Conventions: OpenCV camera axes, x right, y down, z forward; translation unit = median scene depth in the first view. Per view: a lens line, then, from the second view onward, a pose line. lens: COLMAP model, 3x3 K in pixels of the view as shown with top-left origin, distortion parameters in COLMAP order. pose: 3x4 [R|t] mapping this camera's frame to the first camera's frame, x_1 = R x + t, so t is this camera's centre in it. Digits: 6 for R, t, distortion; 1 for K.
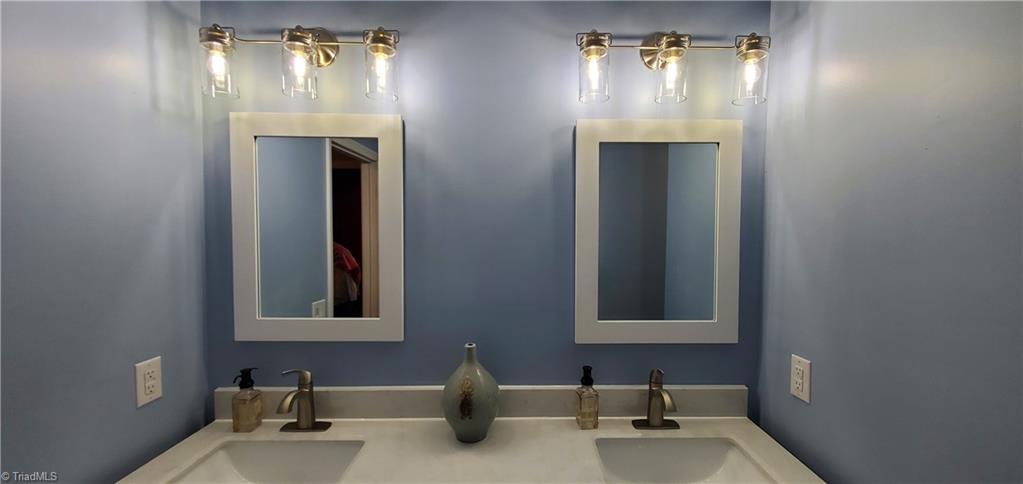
lens RADIAL K [[406.8, 0, 508.4], [0, 406.8, 257.9], [0, 0, 1]] dist [-0.002459, -0.000482]
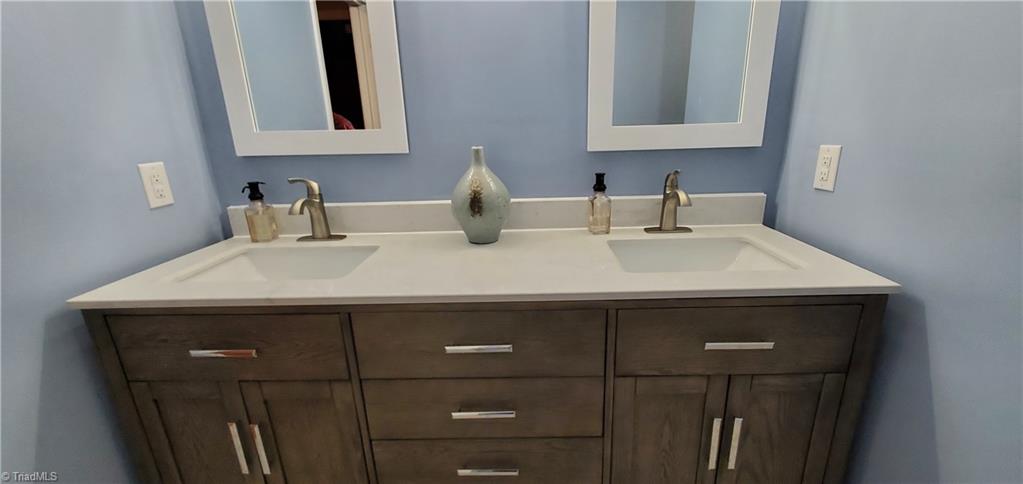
lens RADIAL K [[406.8, 0, 506.7], [0, 406.8, 250.8], [0, 0, 1]] dist [-0.002459, -0.000482]
pose [[0.999036, -0.028152, -0.033678, 0.000323], [0.035710, 0.967421, 0.250641, 0.204719], [0.025524, -0.251602, 0.967494, 0.015843]]
